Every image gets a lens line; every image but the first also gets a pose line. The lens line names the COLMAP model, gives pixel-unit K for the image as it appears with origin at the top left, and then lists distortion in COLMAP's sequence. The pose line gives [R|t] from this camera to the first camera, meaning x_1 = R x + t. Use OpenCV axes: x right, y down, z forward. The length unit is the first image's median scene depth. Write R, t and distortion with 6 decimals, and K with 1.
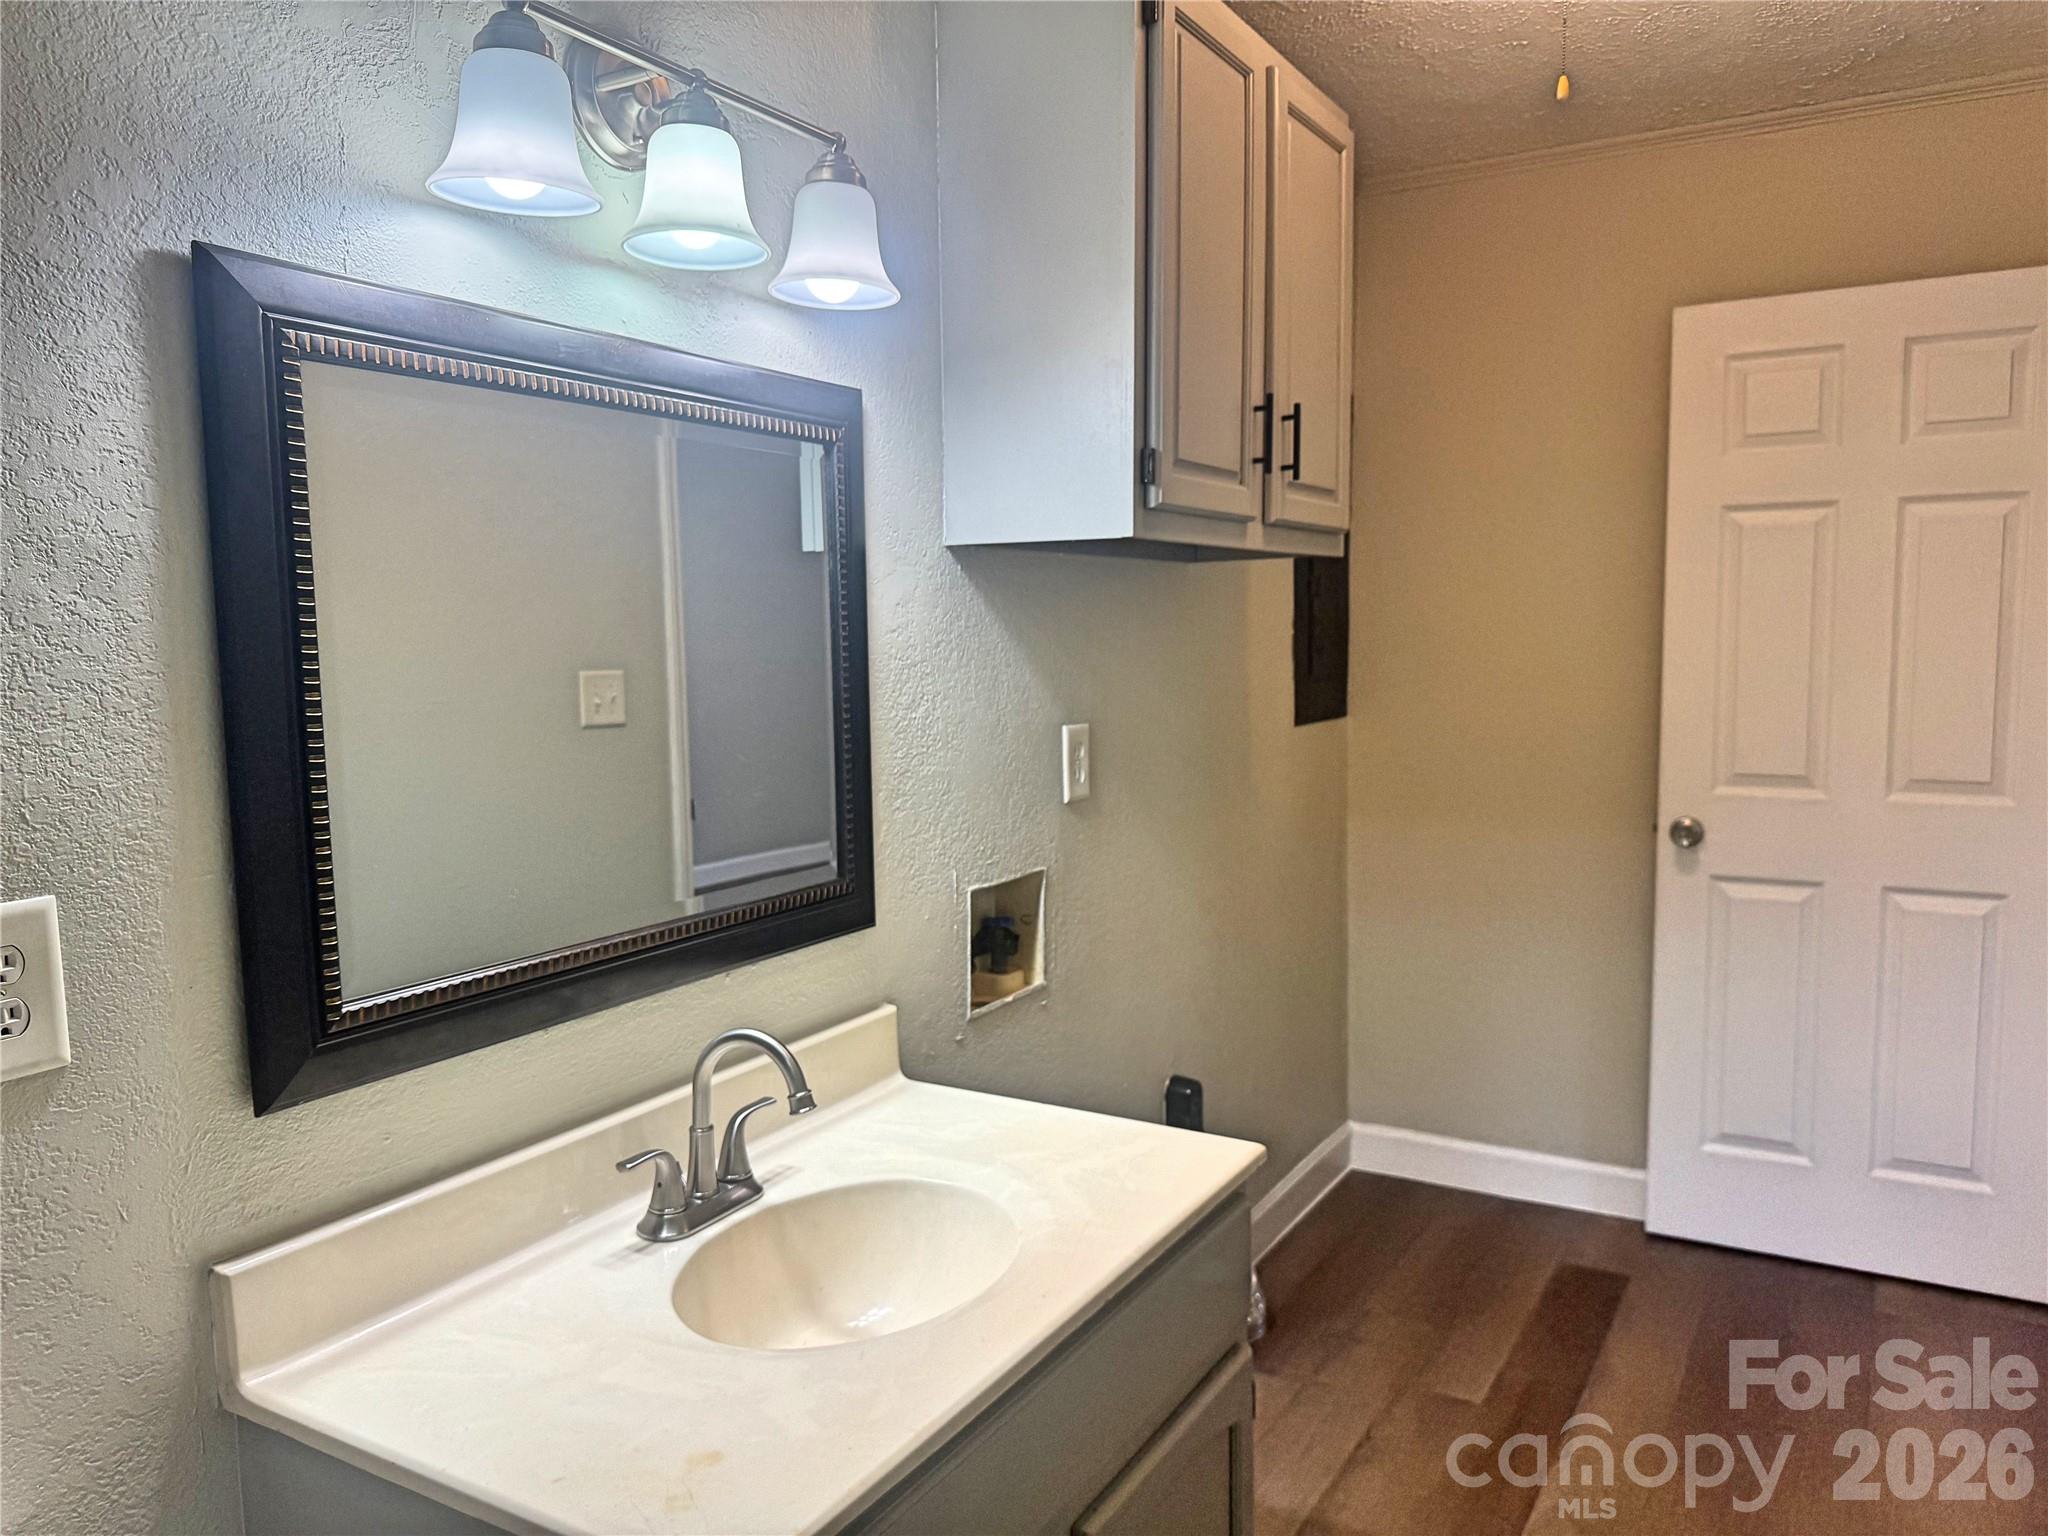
lens RADIAL K [[1444.7, 0, 1019.3], [0, 1444.7, 776.6], [0, 0, 1]] dist [0.122986, -0.209220]
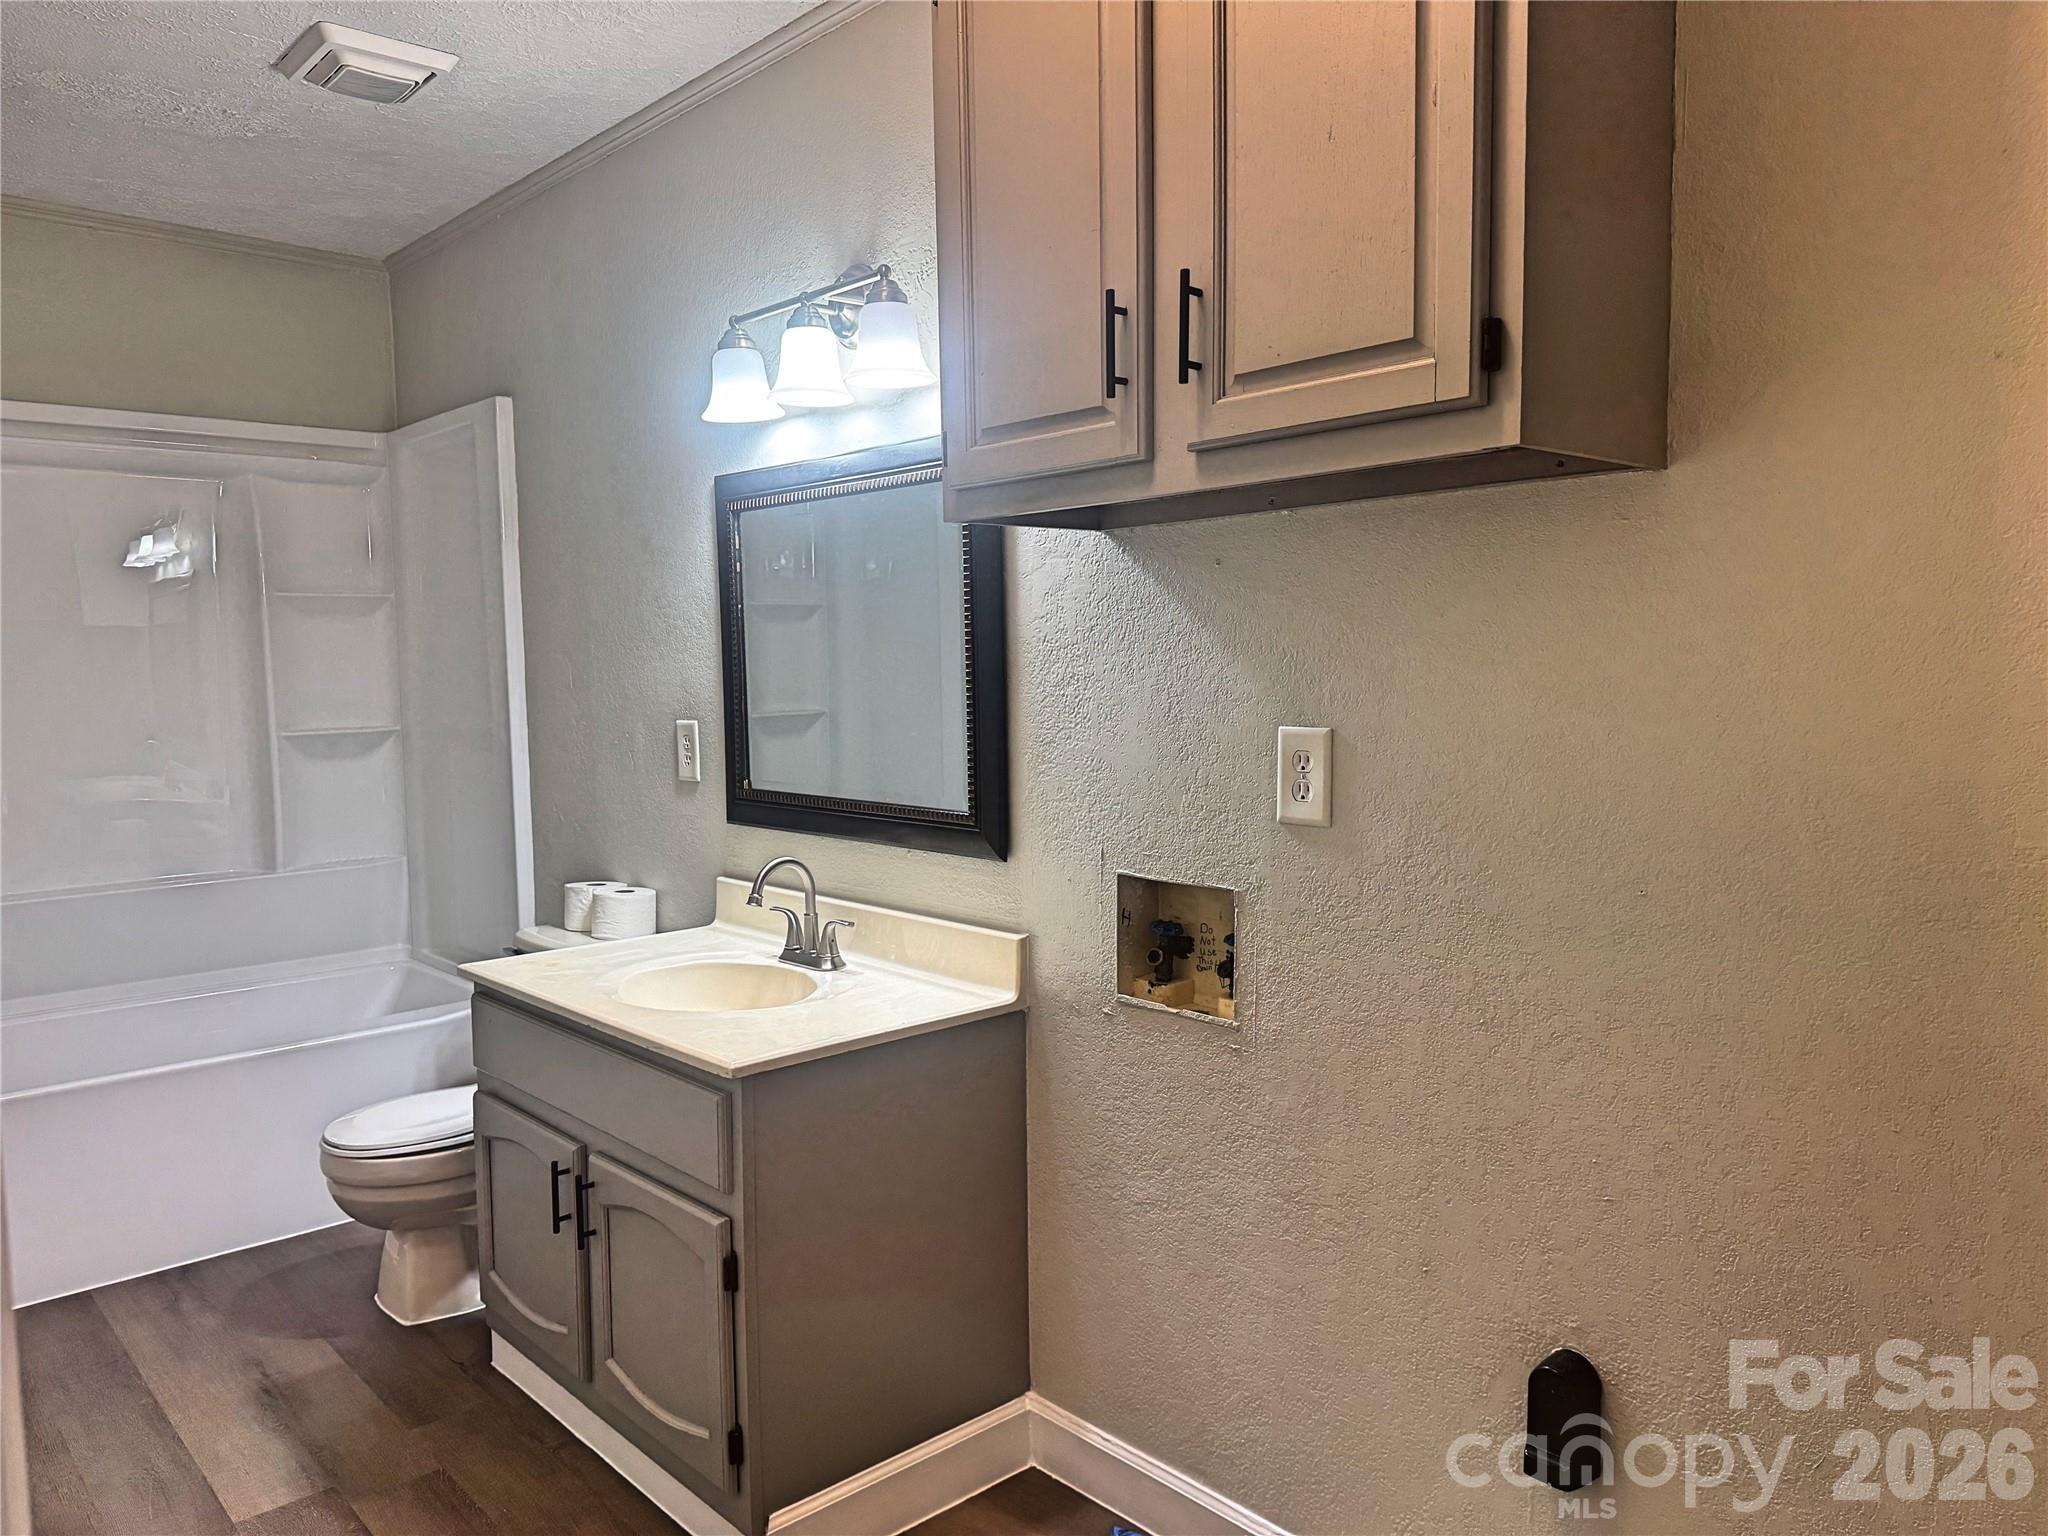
lens RADIAL K [[1444.7, 0, 1019.3], [0, 1444.7, 776.6], [0, 0, 1]] dist [0.122986, -0.209220]
pose [[-0.307722, 0.097095, -0.946509, 0.969680], [-0.077654, 0.988898, 0.126690, -0.113672], [0.948302, 0.112485, -0.296766, 1.277171]]
